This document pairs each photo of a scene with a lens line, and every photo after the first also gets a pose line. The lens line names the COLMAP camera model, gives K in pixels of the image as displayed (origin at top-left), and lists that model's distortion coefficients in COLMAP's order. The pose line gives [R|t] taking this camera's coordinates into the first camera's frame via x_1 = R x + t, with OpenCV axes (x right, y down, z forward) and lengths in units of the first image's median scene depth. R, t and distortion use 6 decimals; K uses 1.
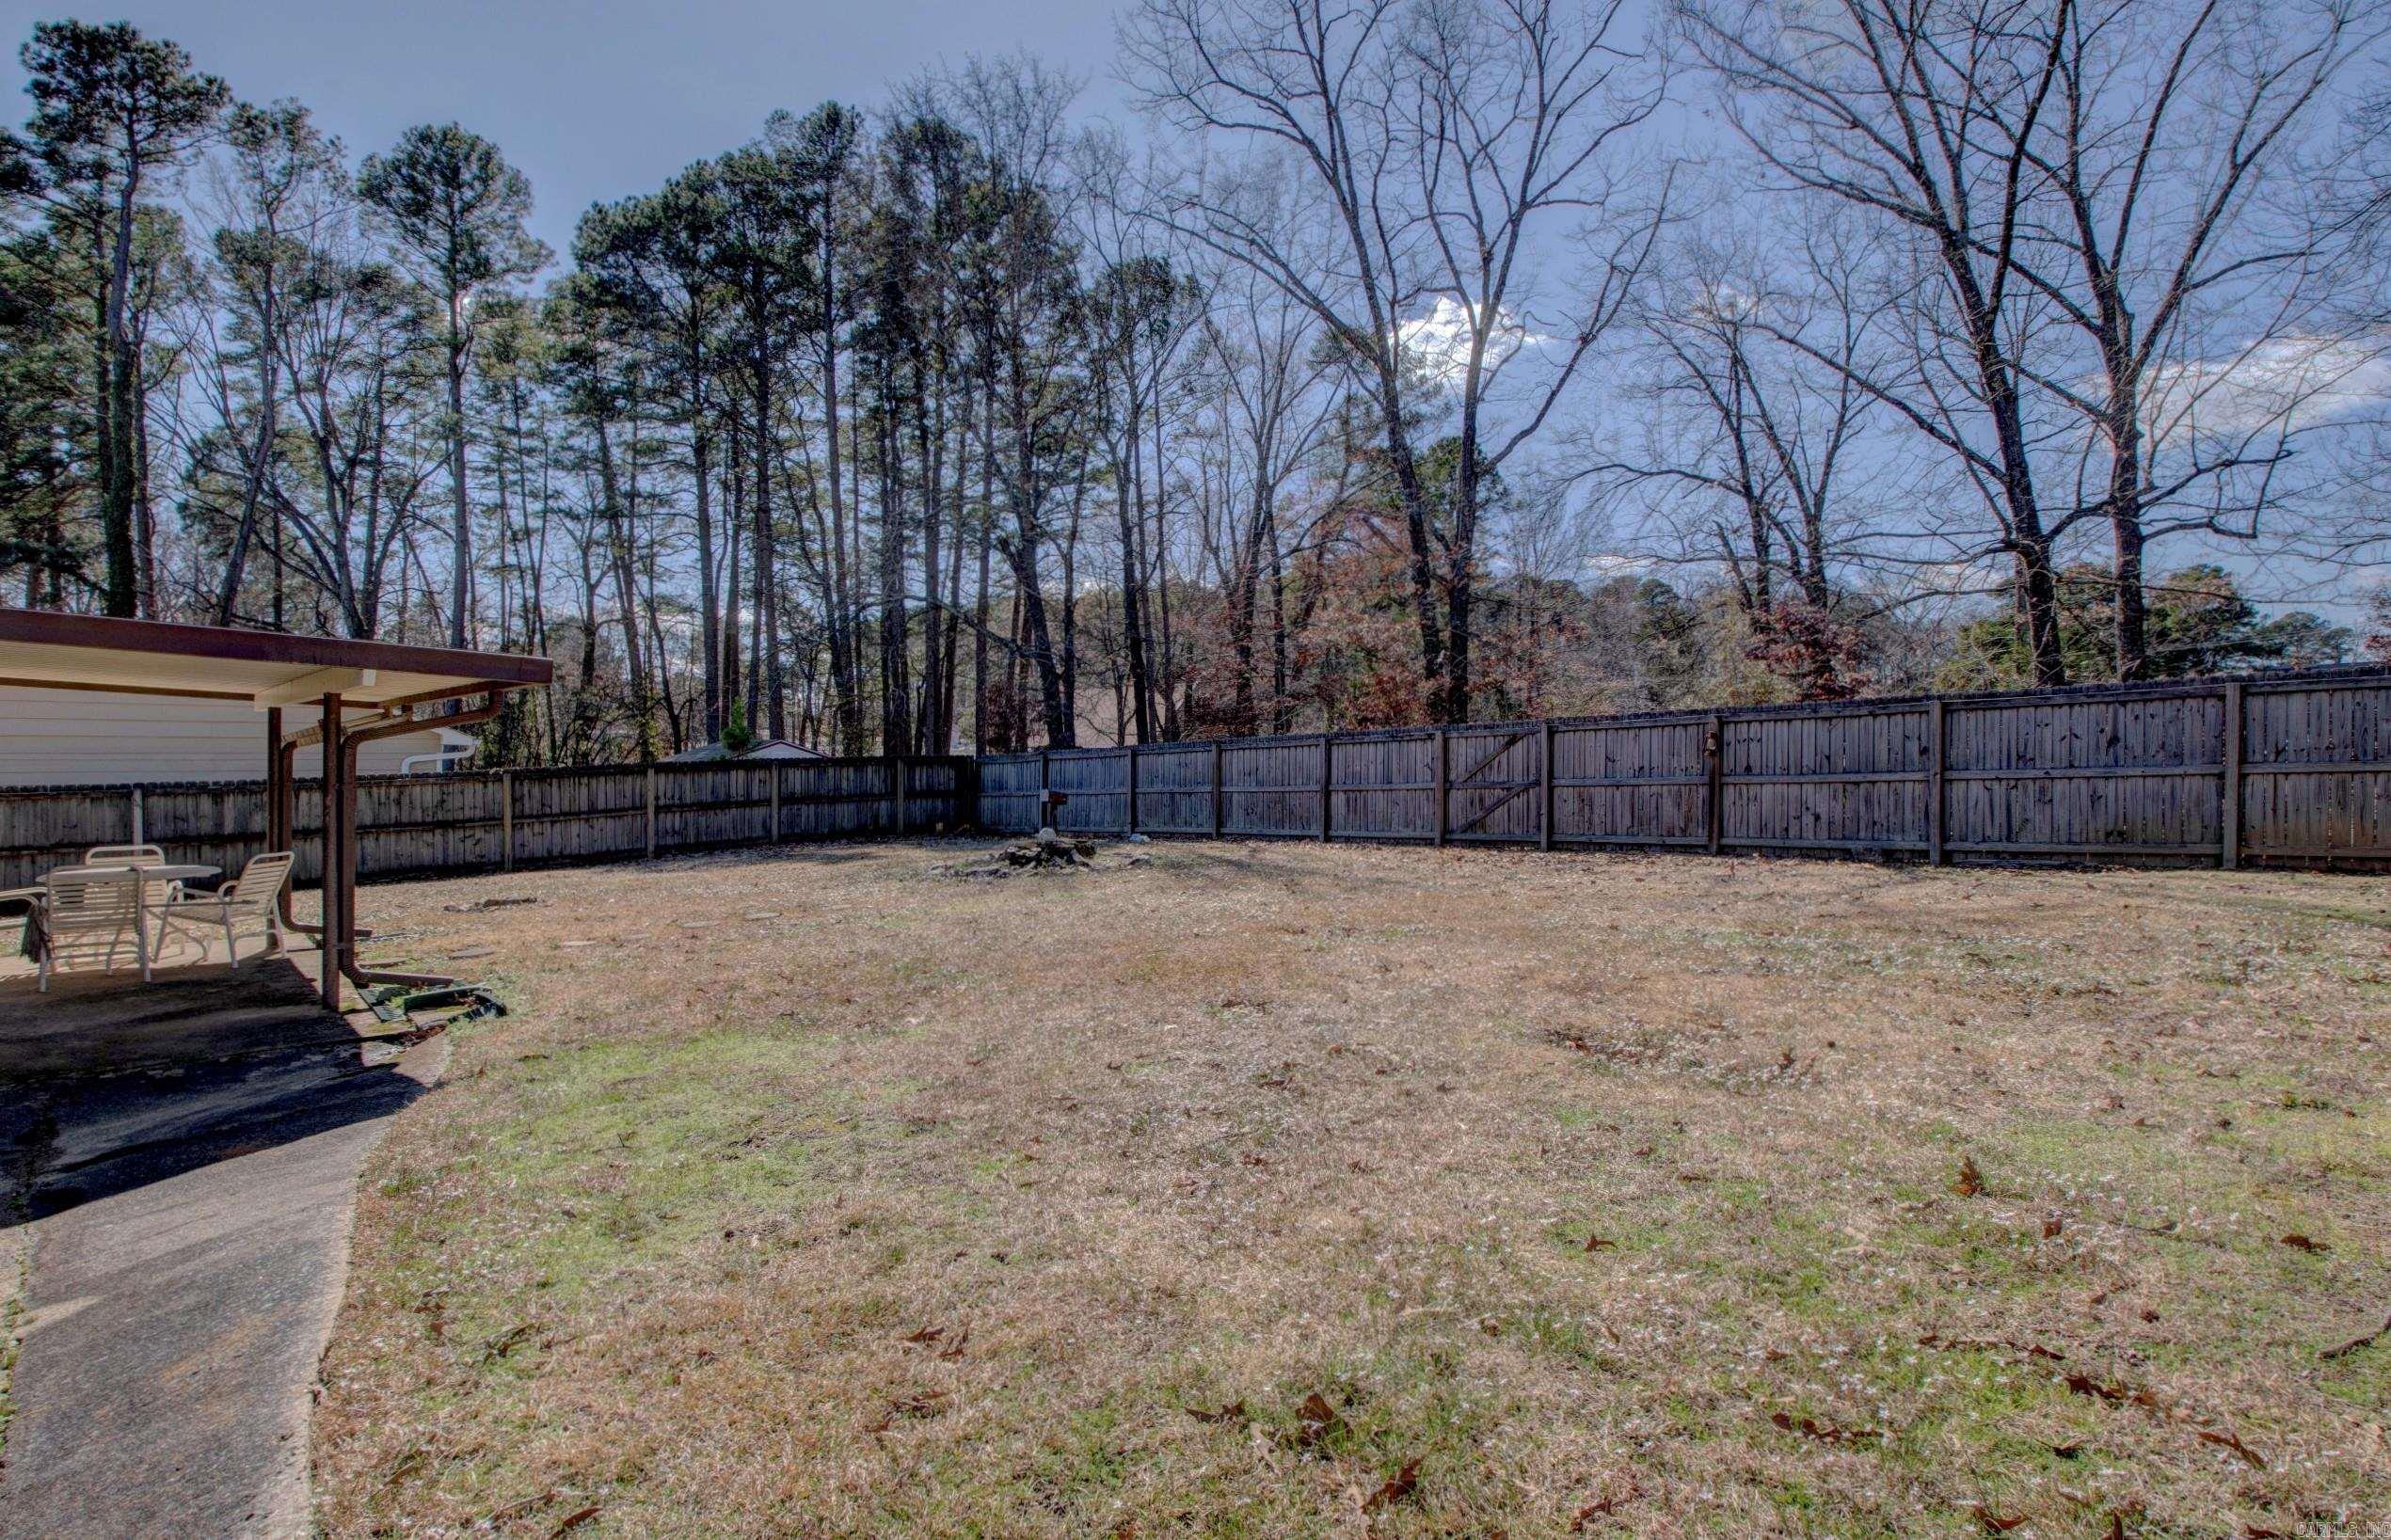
lens RADIAL K [[1107.2, 0, 1186.1], [0, 1107.2, 755.0], [0, 0, 1]] dist [0.014960, -0.026451]
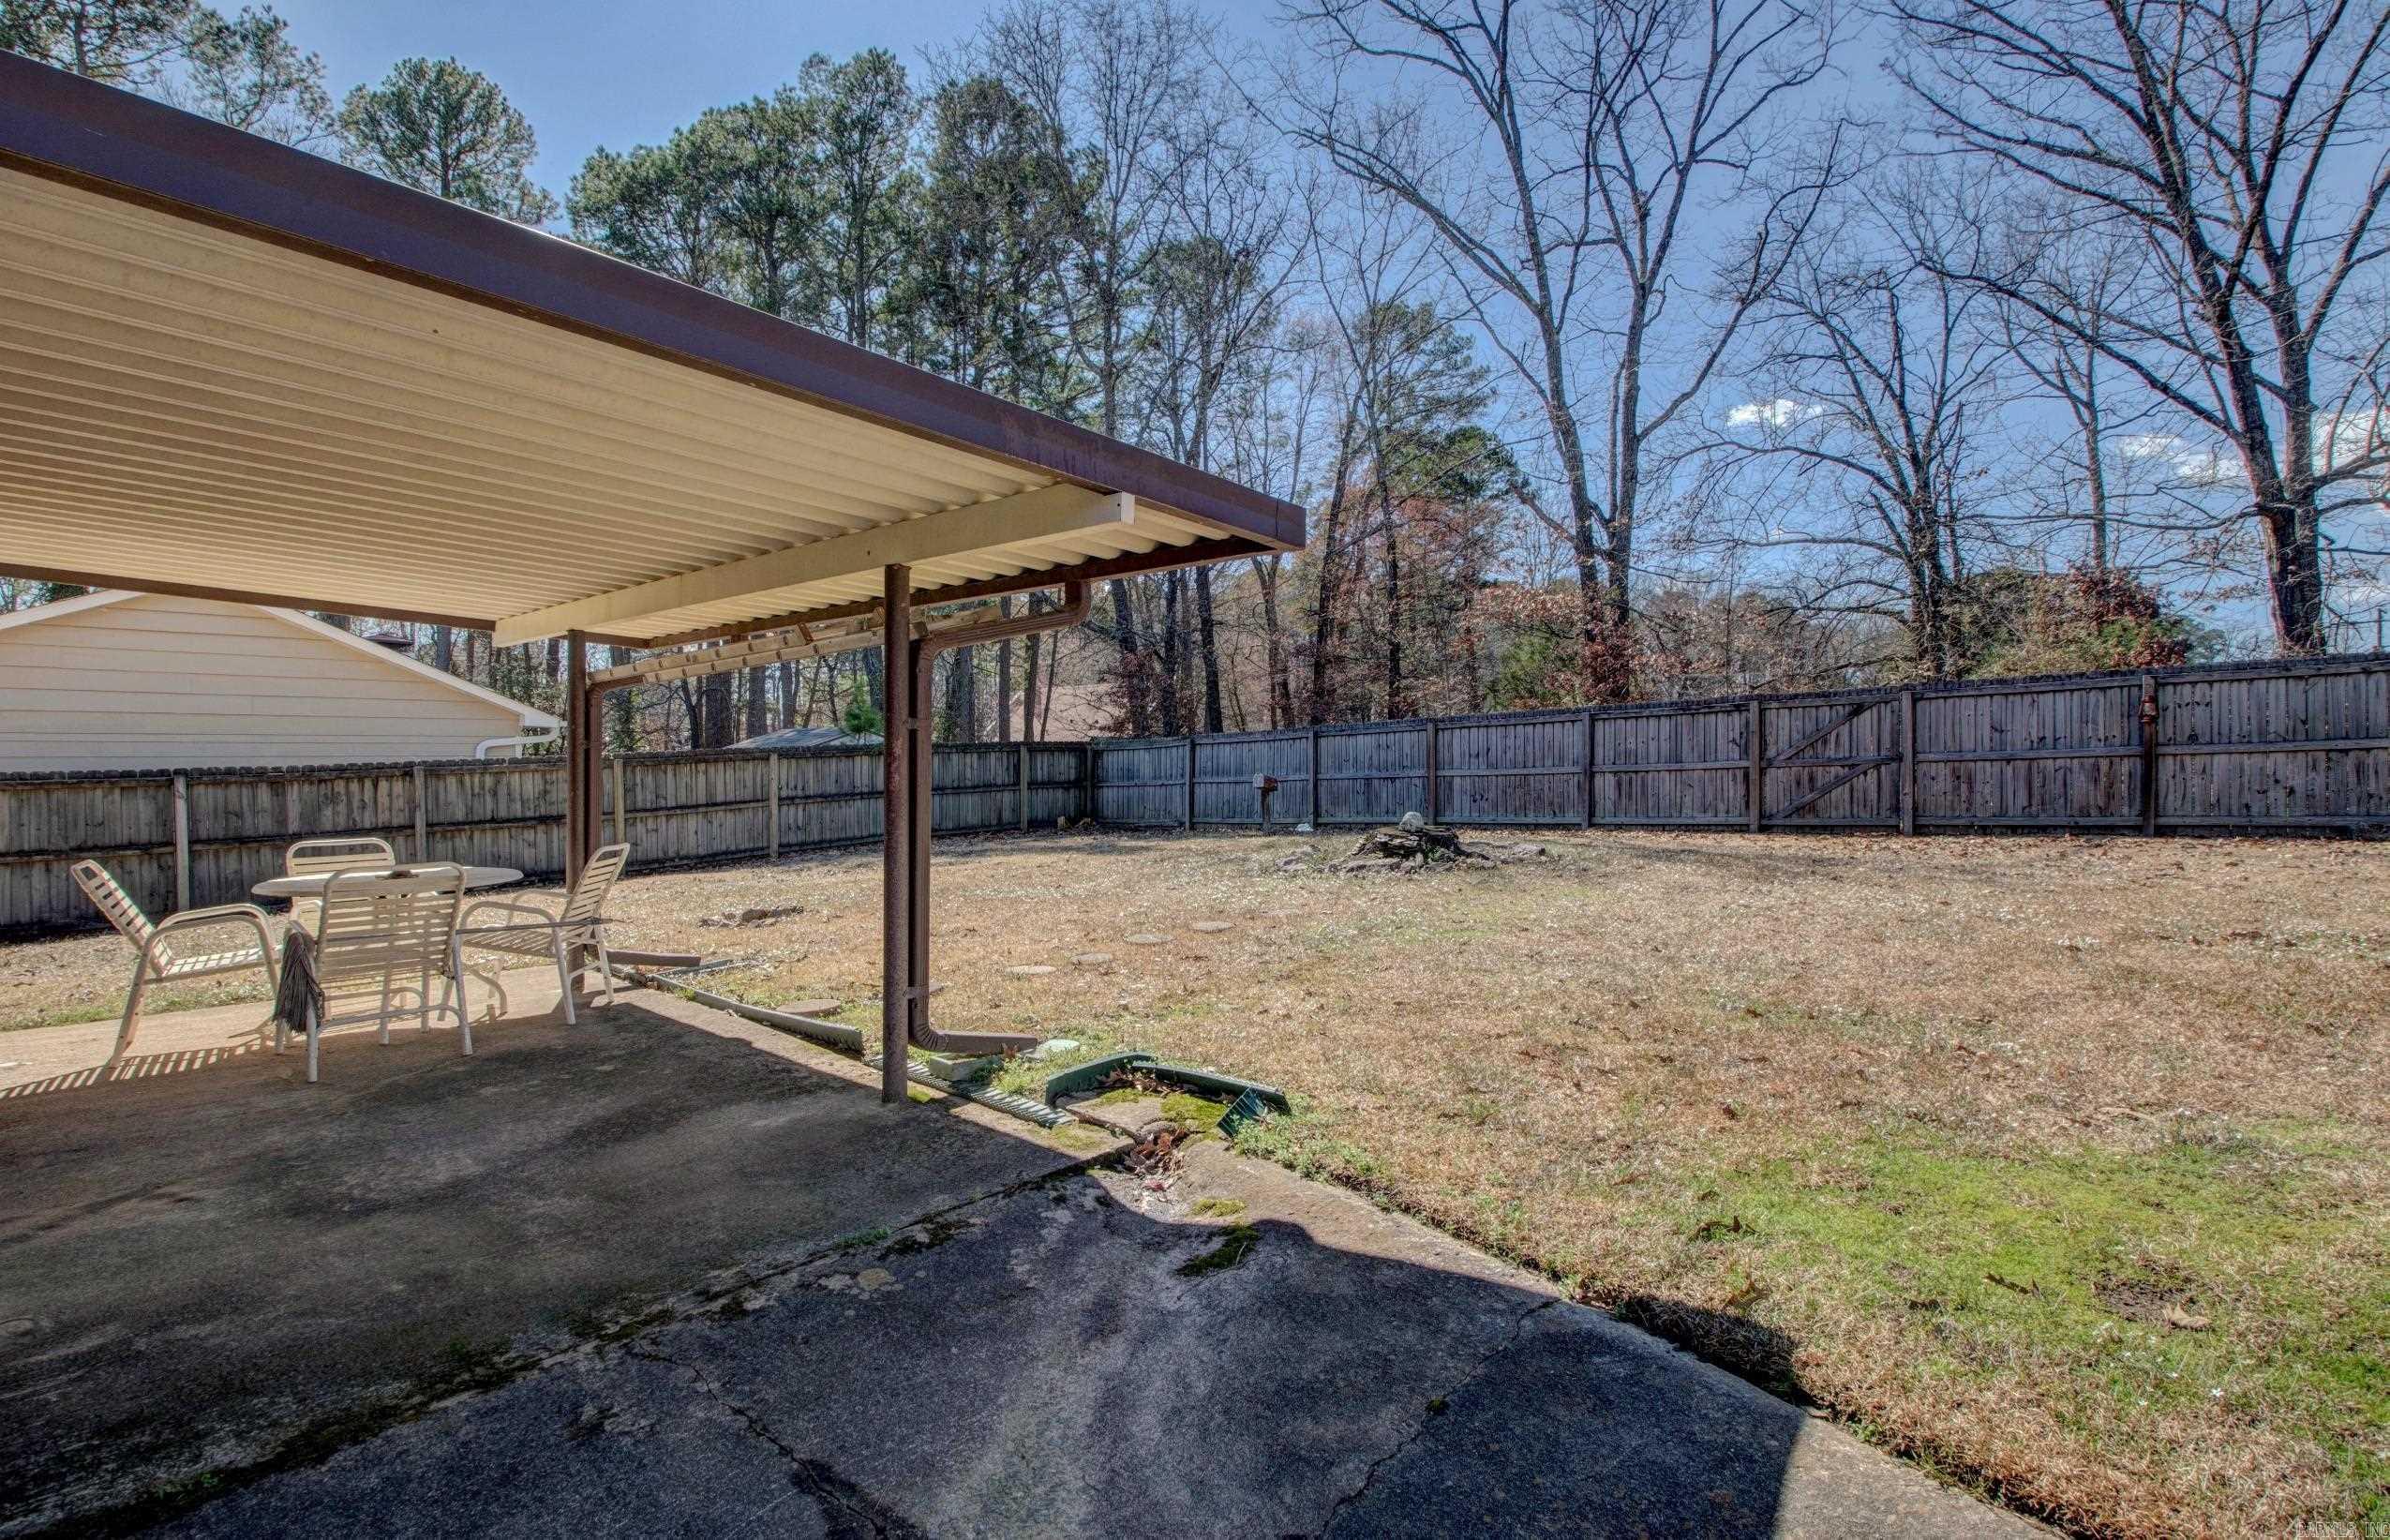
lens RADIAL K [[1090.1, 0, 1169.4], [0, 1090.1, 739.4], [0, 0, 1]] dist [-0.012687, 0.000240]
pose [[0.997381, -0.003601, 0.072238, -0.270668], [0.004754, 0.999864, -0.015799, 0.017964], [-0.072171, 0.016101, 0.997262, 0.159123]]
